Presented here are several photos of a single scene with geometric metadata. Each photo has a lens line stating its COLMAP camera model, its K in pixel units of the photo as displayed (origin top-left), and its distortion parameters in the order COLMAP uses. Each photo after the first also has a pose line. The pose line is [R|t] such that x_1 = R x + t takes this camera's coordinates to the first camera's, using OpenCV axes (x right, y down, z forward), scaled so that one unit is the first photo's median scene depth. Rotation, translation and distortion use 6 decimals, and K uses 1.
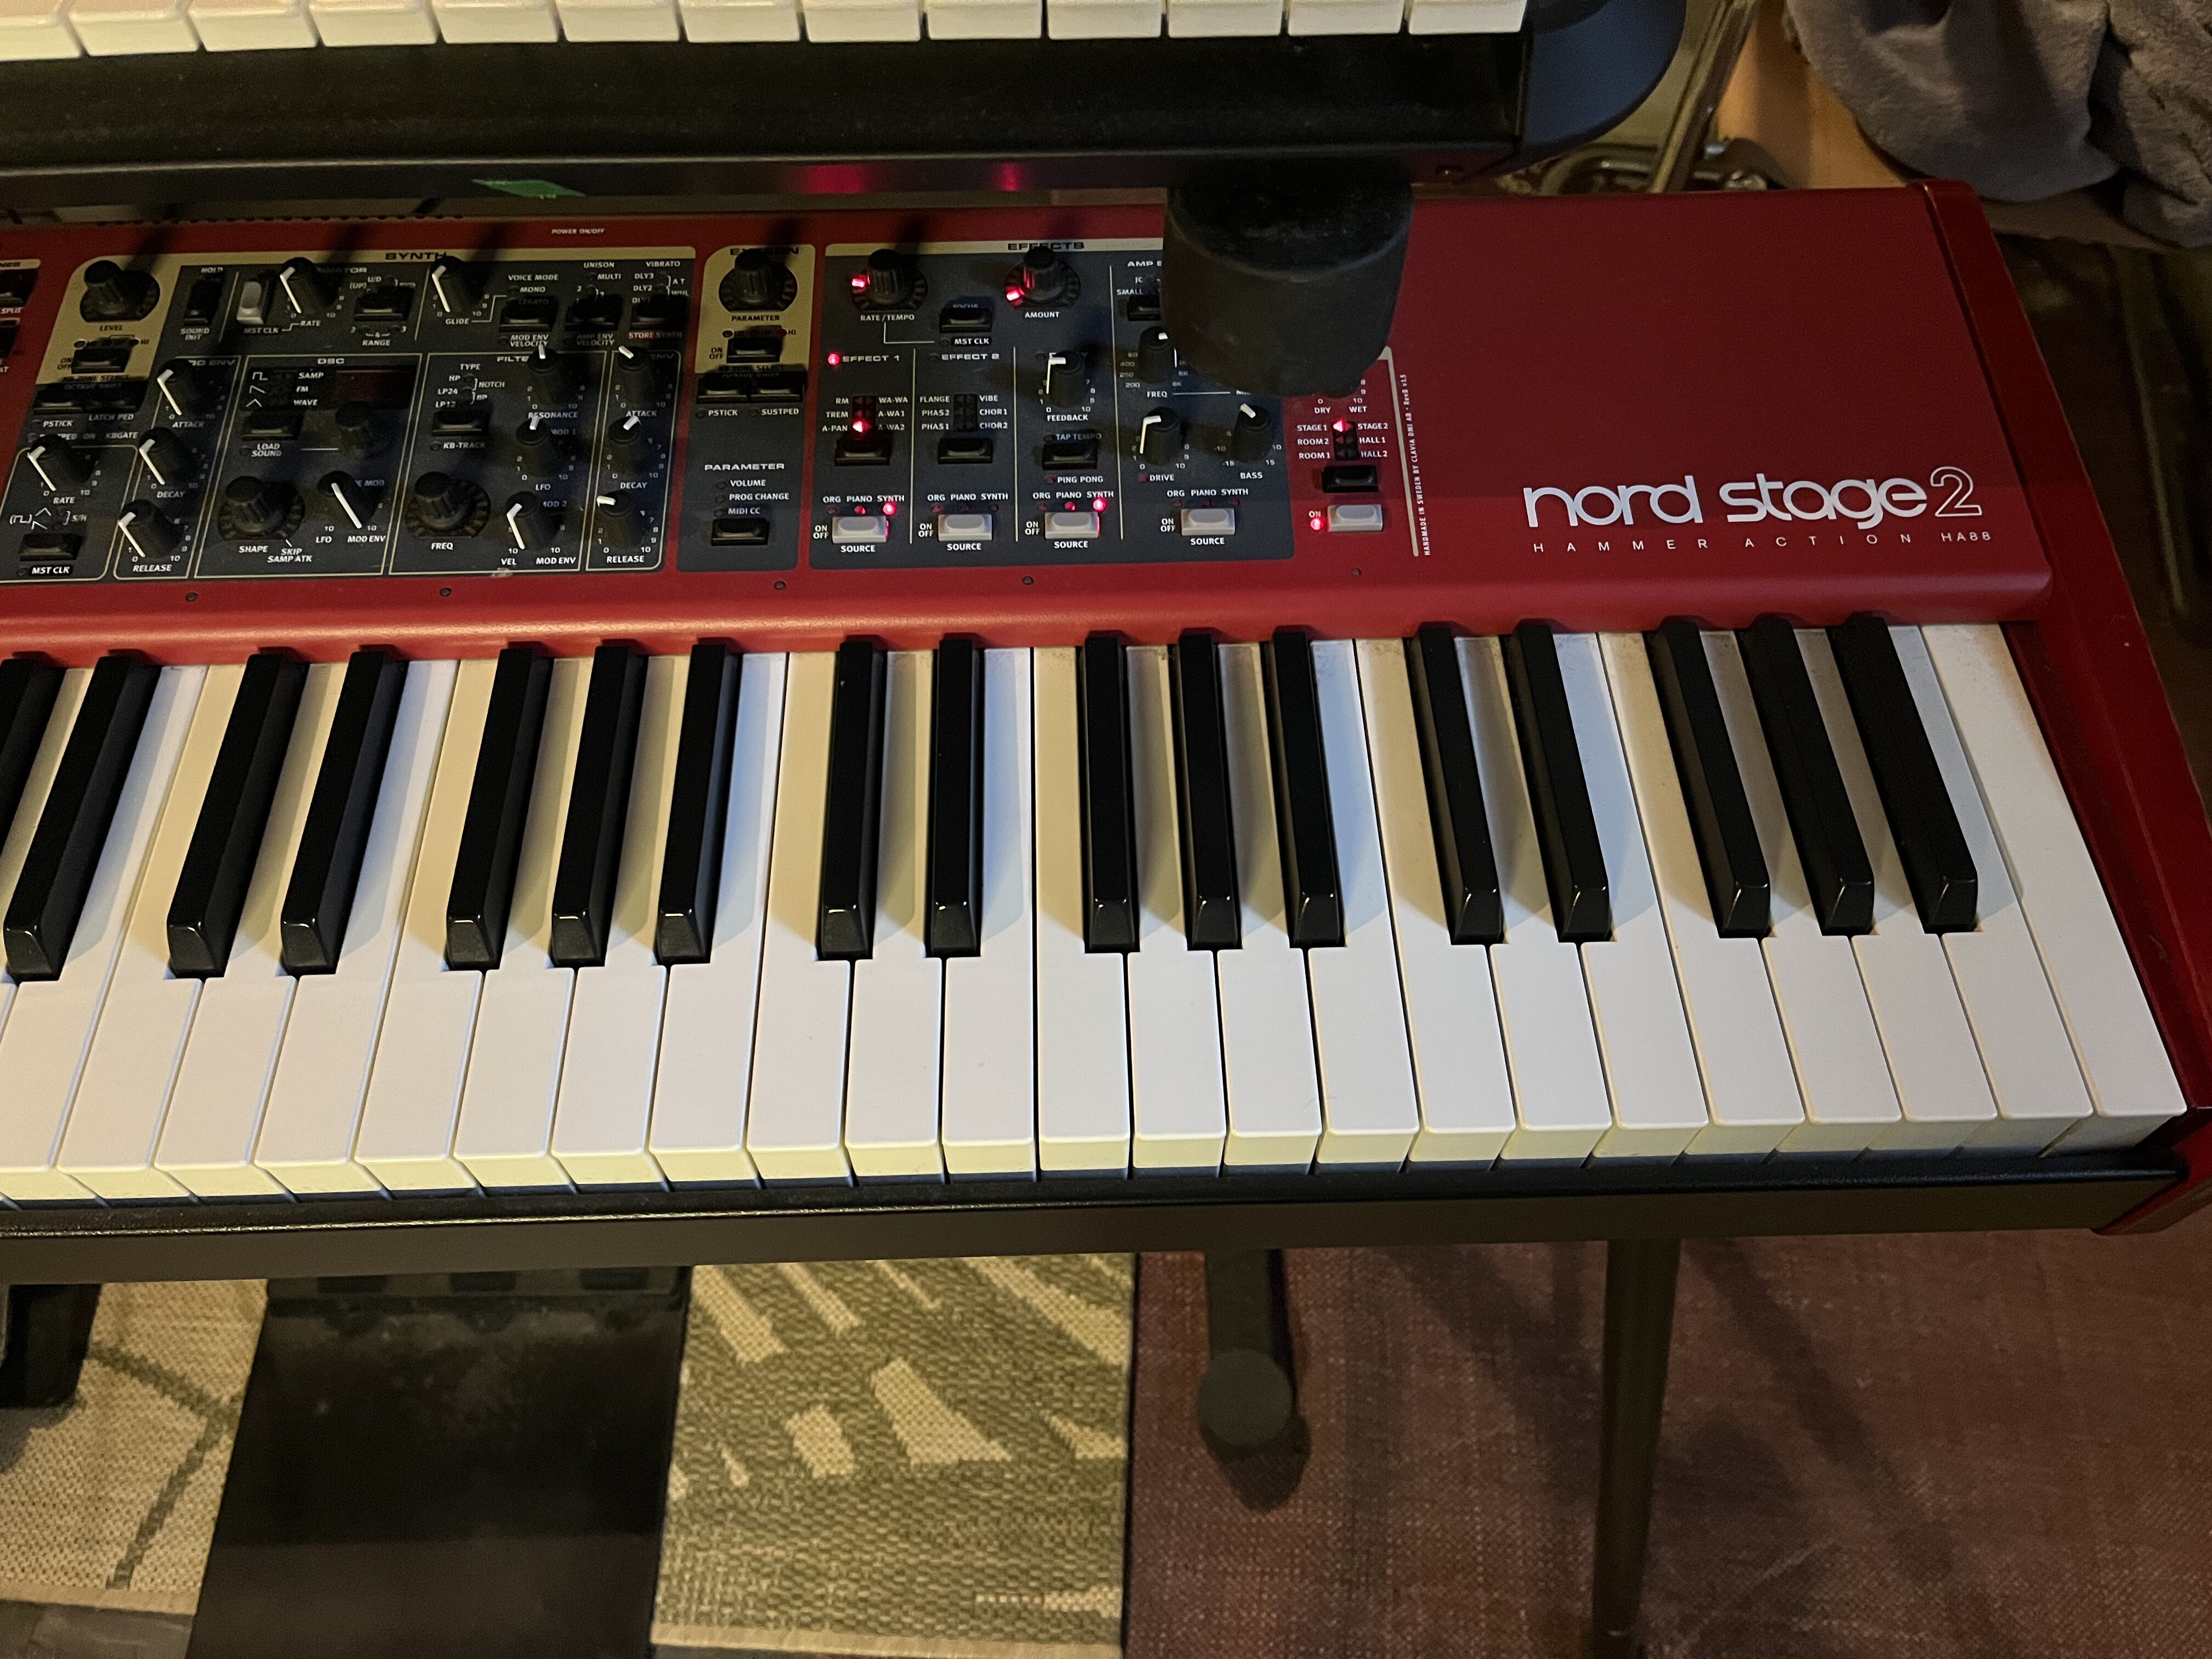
lens RADIAL K [[1618.0, 0, 1106.0], [0, 1618.0, 829.5], [0, 0, 1]] dist [0.067898, -0.098436]
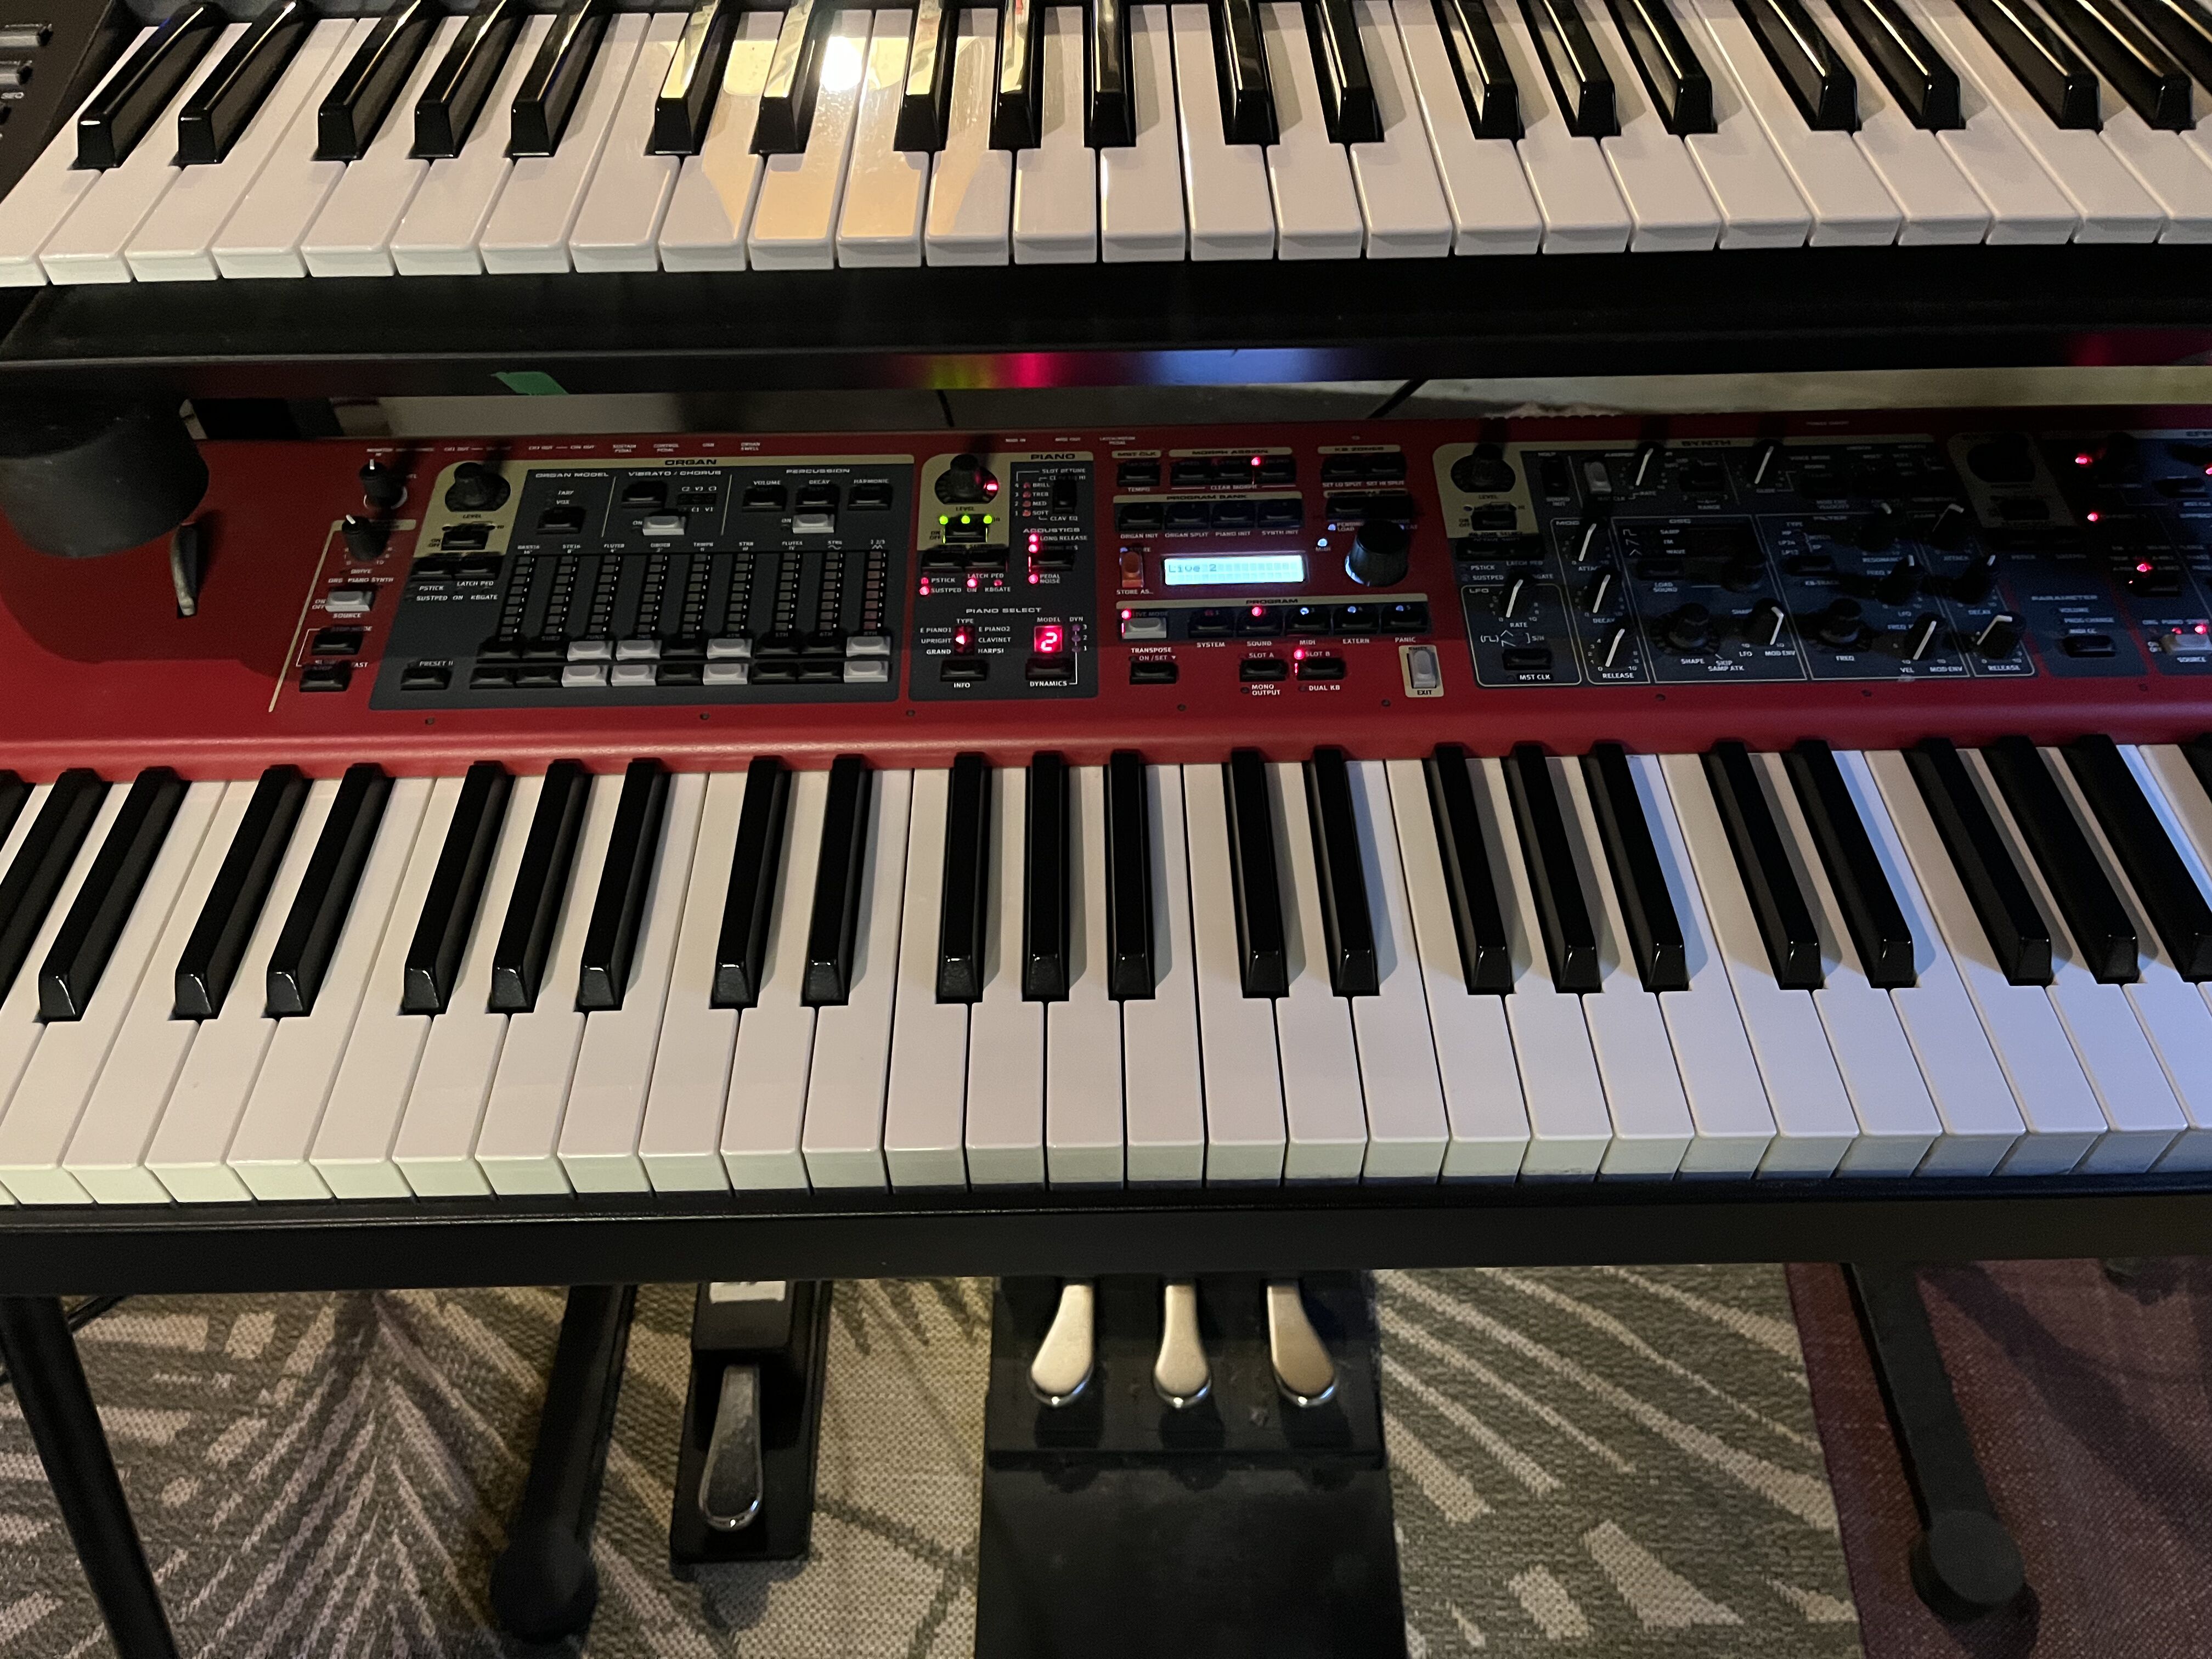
lens RADIAL K [[1618.0, 0, 1106.0], [0, 1618.0, 829.5], [0, 0, 1]] dist [0.067898, -0.098436]
pose [[0.999777, 0.000517, -0.021094, -0.423722], [-0.004008, 0.986159, -0.165755, 0.070803], [0.020717, 0.165802, 0.985941, -0.085224]]
